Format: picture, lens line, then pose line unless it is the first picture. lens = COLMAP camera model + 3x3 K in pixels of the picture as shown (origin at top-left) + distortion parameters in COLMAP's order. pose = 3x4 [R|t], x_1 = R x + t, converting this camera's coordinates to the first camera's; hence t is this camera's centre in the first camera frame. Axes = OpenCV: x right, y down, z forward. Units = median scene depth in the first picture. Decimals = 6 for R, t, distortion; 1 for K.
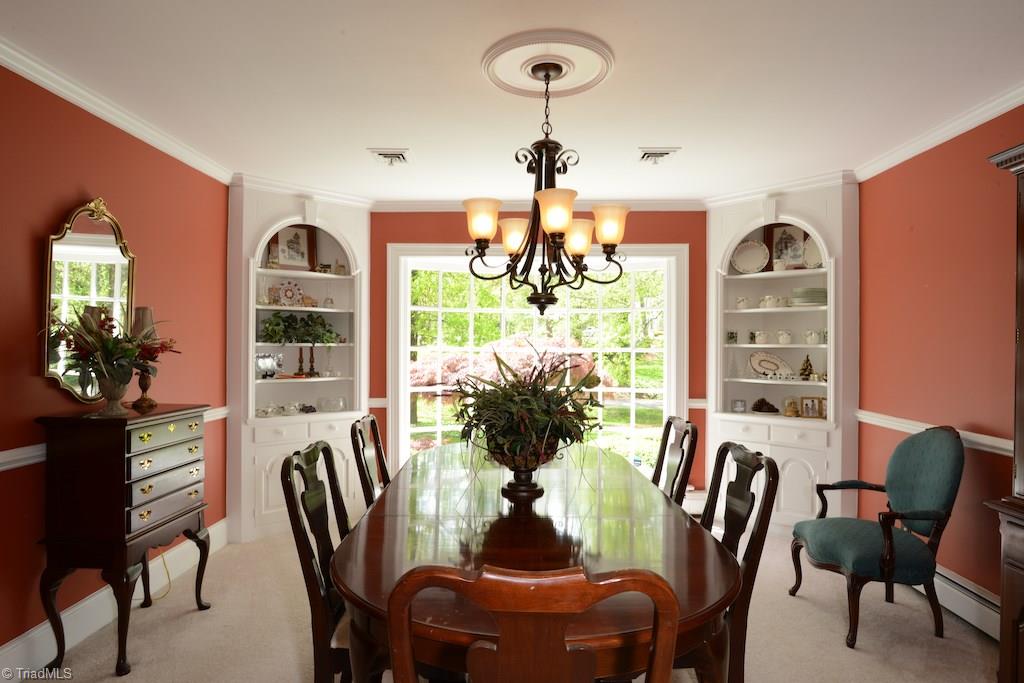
lens RADIAL K [[589.1, 0, 509.7], [0, 589.1, 343.5], [0, 0, 1]] dist [-0.035363, 0.015119]
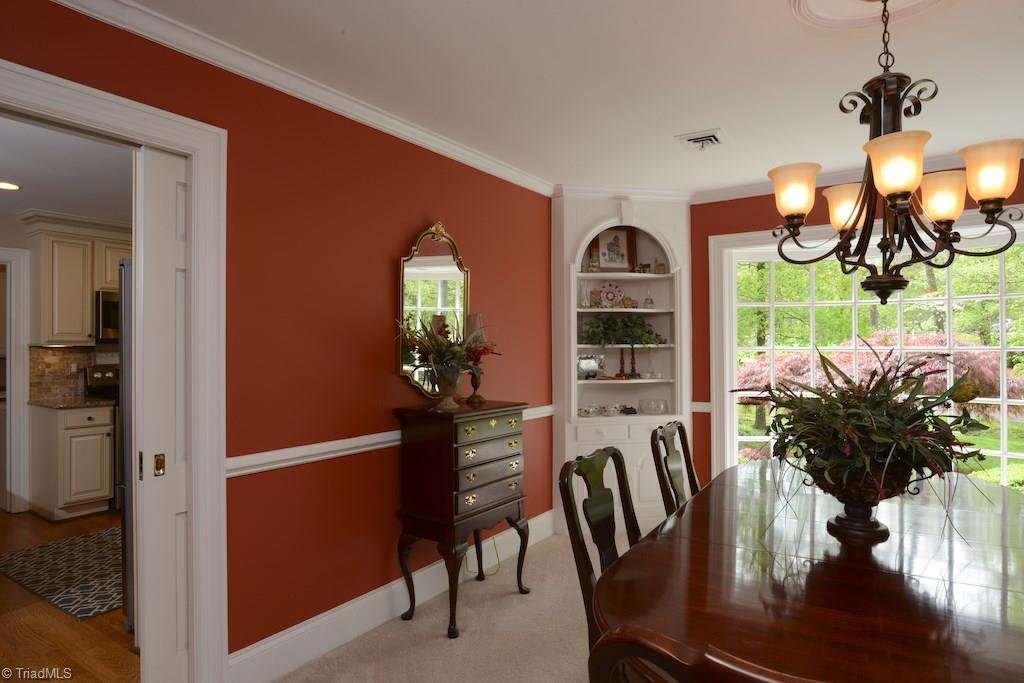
lens RADIAL K [[589.1, 0, 509.7], [0, 589.1, 343.5], [0, 0, 1]] dist [-0.035363, 0.015119]
pose [[0.839125, -0.013035, -0.543782, 0.052092], [0.012043, 0.999913, -0.005384, 0.001122], [0.543805, -0.002031, 0.839209, 0.087973]]
